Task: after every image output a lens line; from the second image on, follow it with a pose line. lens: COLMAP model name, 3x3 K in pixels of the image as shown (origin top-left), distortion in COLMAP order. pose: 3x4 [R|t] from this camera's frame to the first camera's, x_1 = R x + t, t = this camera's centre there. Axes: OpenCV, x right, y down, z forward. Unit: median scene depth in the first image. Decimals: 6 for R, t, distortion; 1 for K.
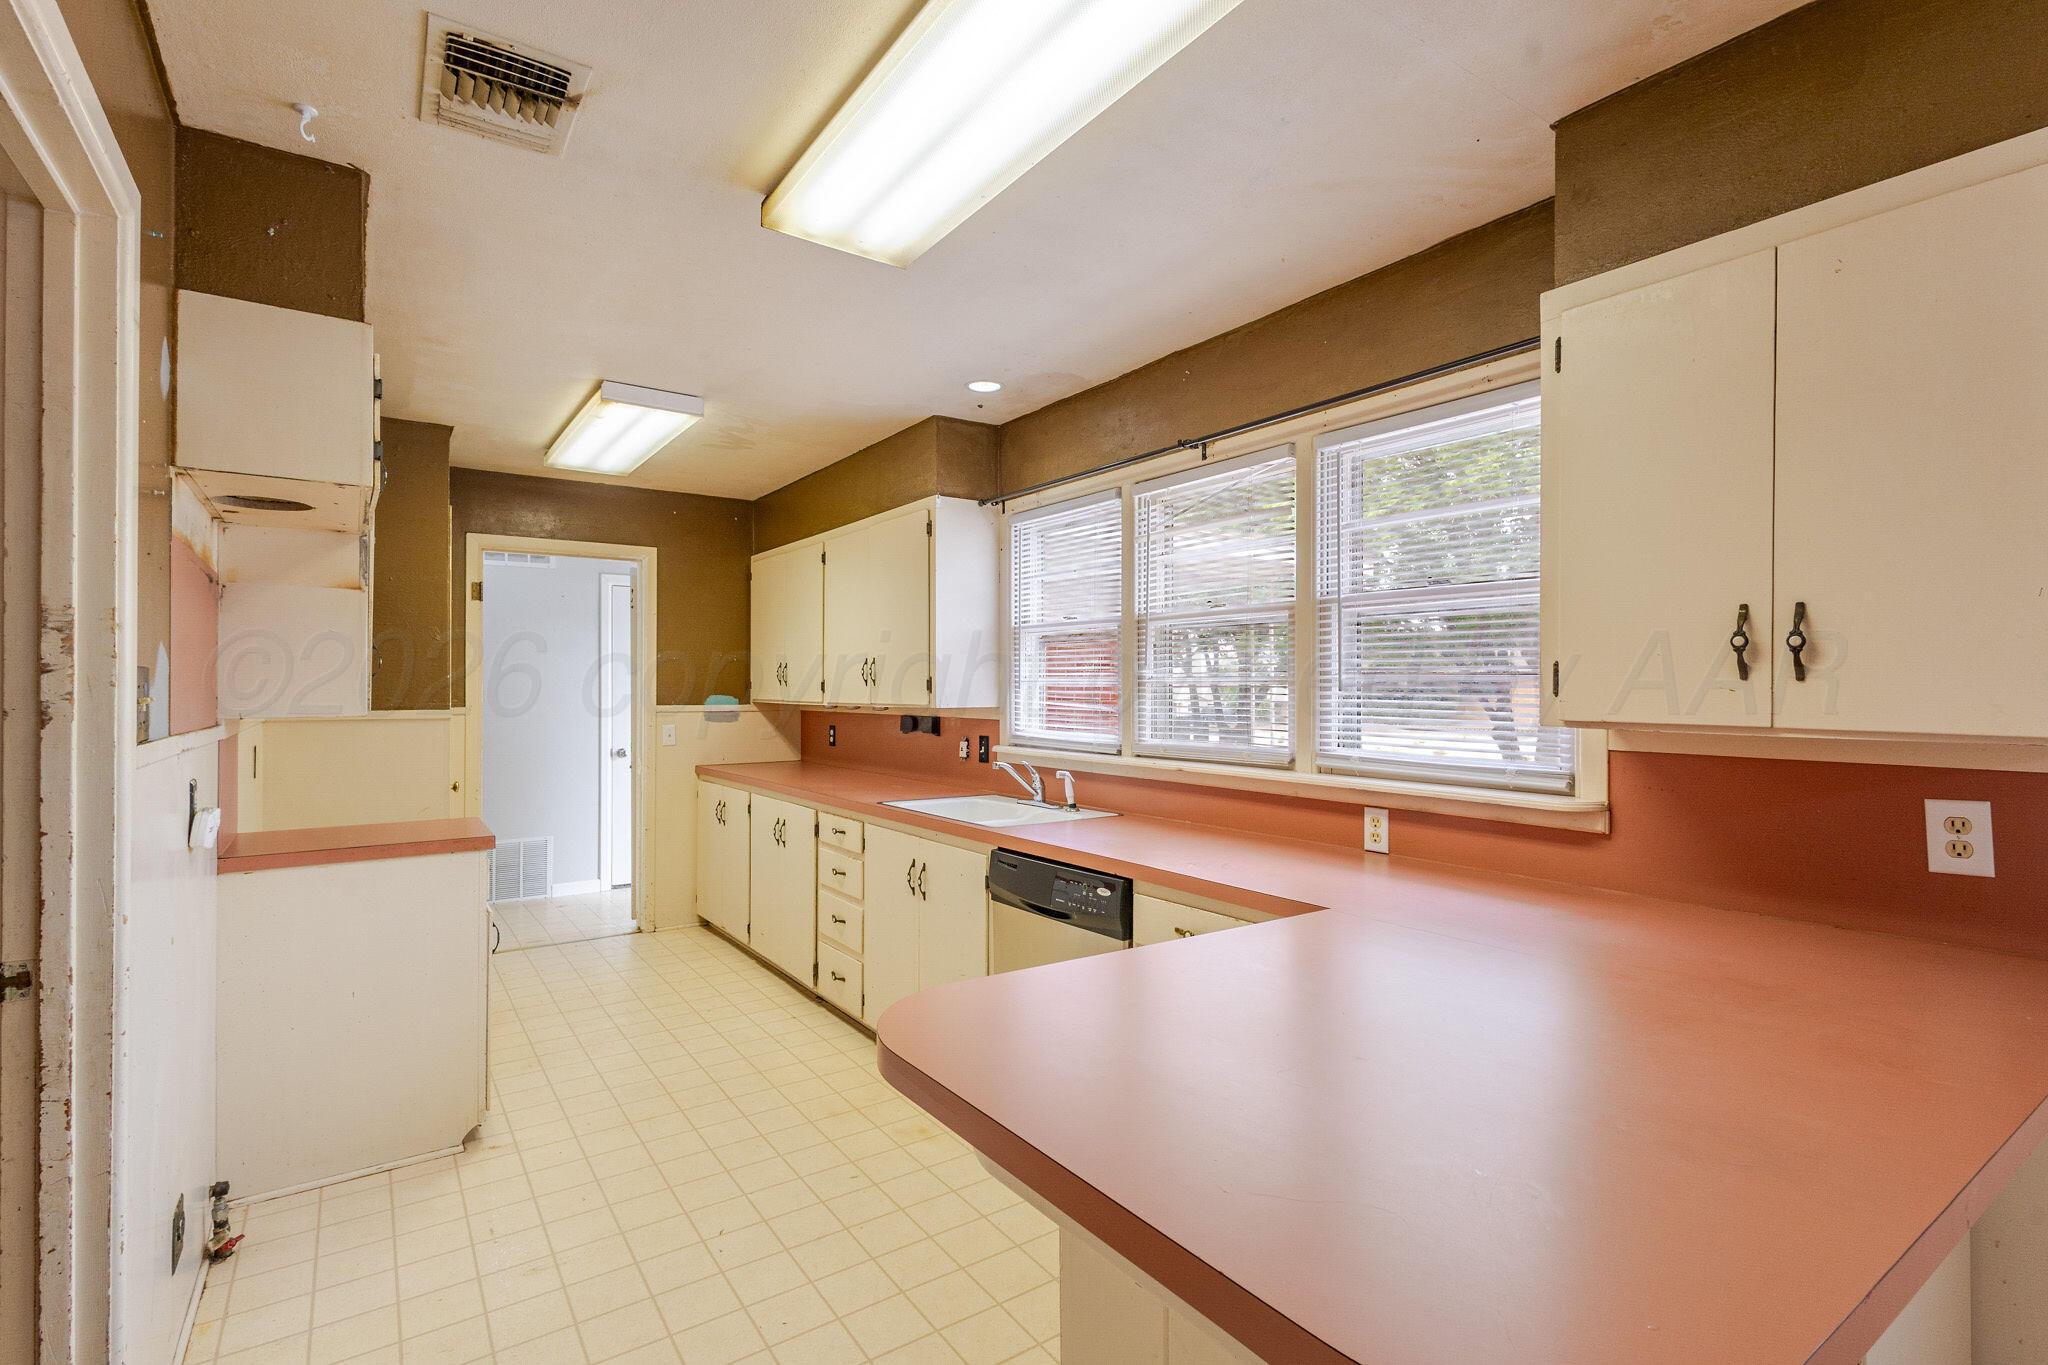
lens RADIAL K [[937.3, 0, 1010.1], [0, 937.3, 679.5], [0, 0, 1]] dist [0.009060, -0.004152]
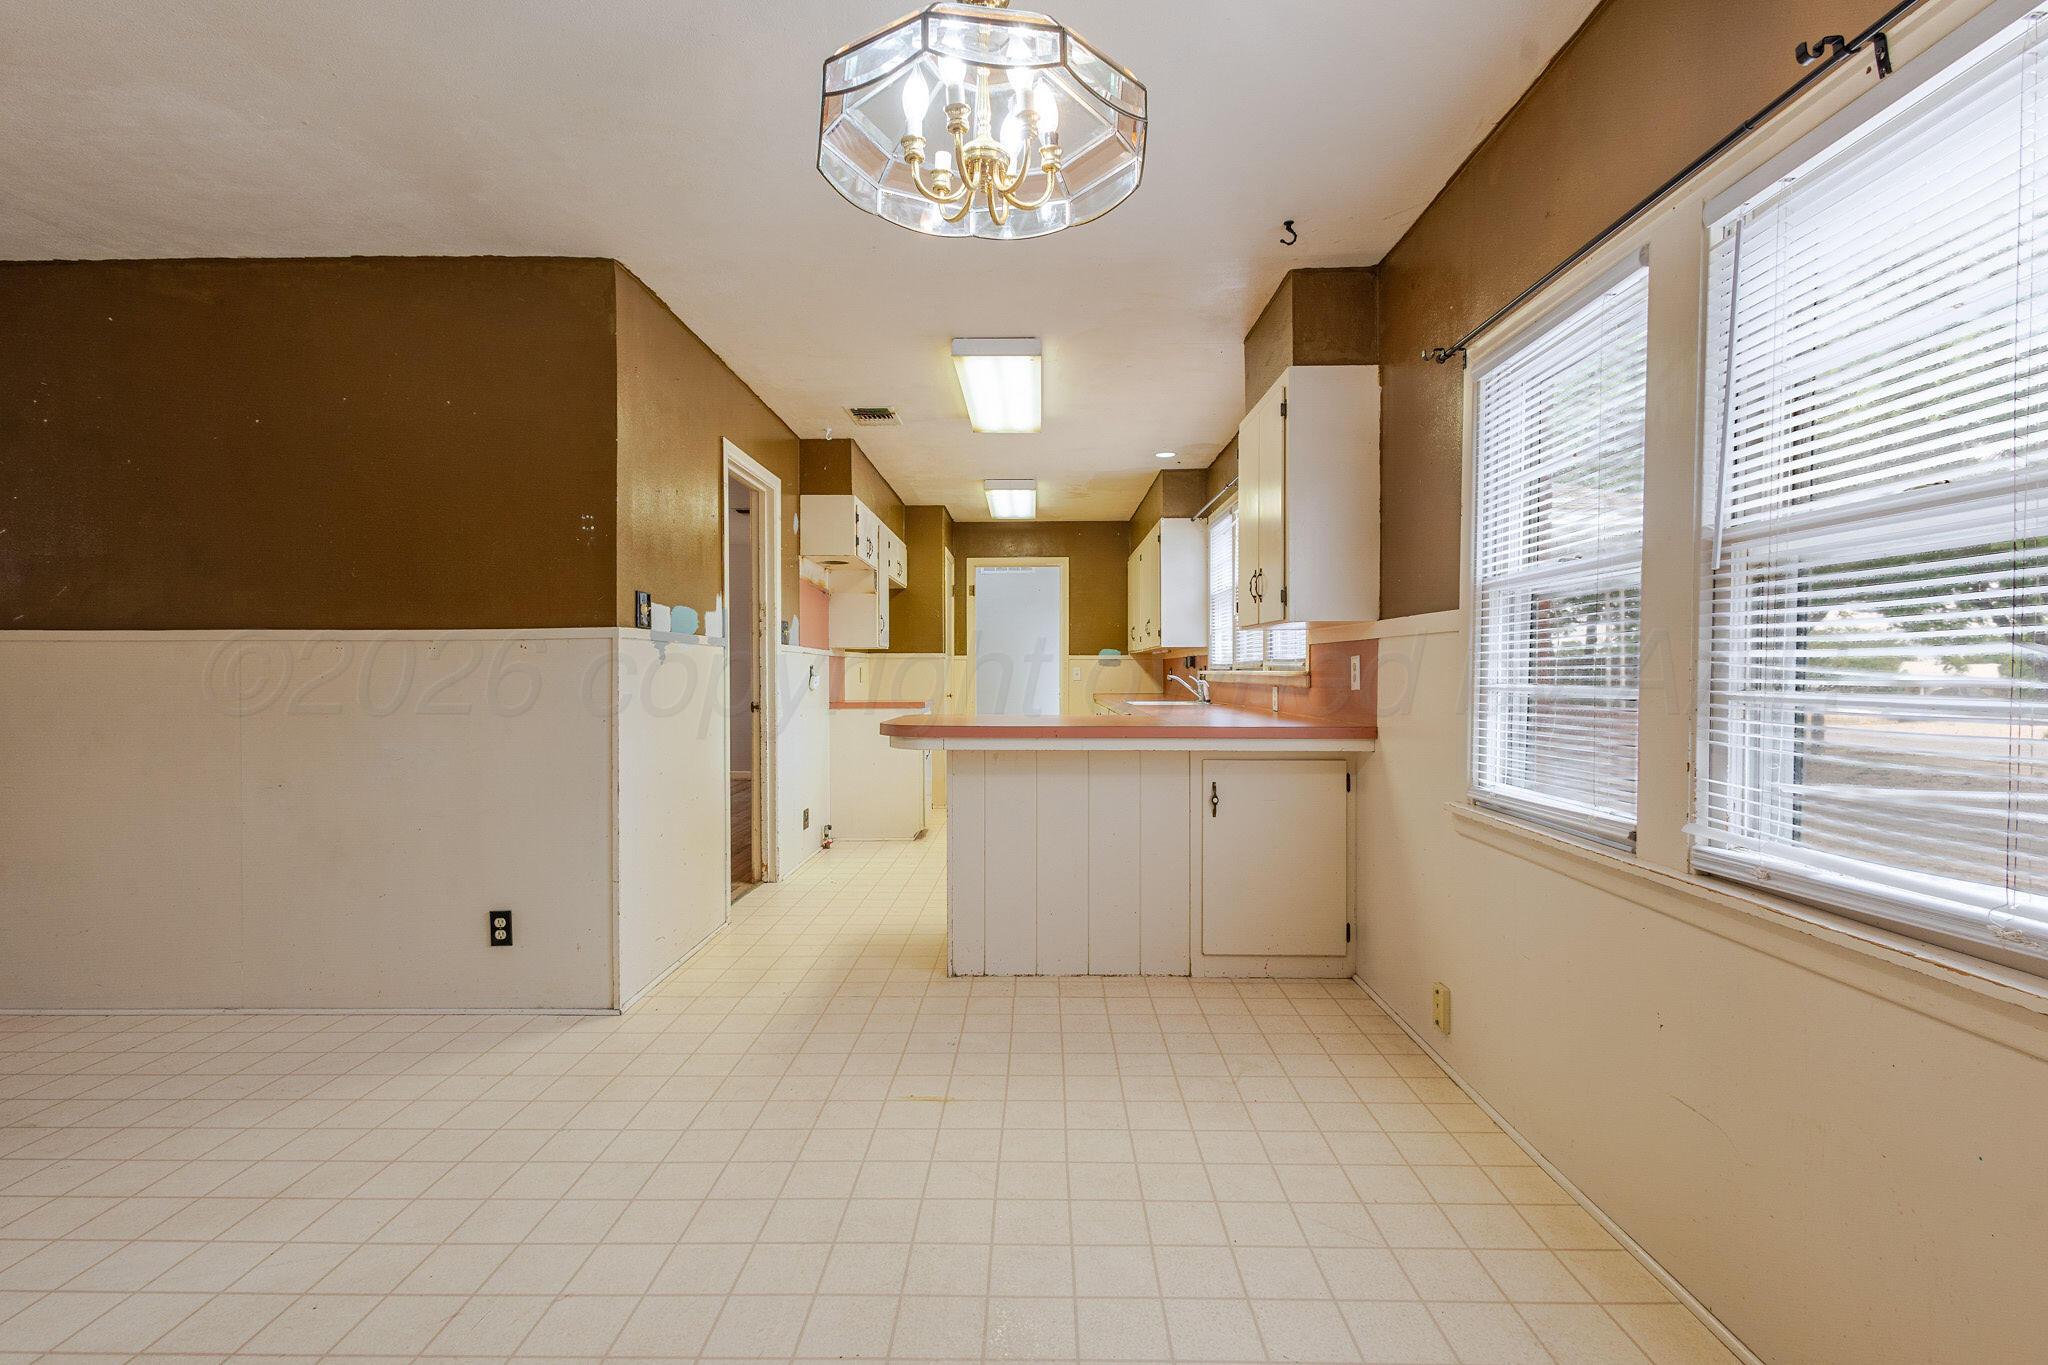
lens RADIAL K [[937.3, 0, 1036.1], [0, 937.3, 689.9], [0, 0, 1]] dist [0.009060, -0.004152]
pose [[0.819365, 0.007482, -0.573224, 0.550690], [0.009340, 0.999608, 0.026399, 0.048769], [0.573196, -0.026985, 0.818974, -0.387820]]
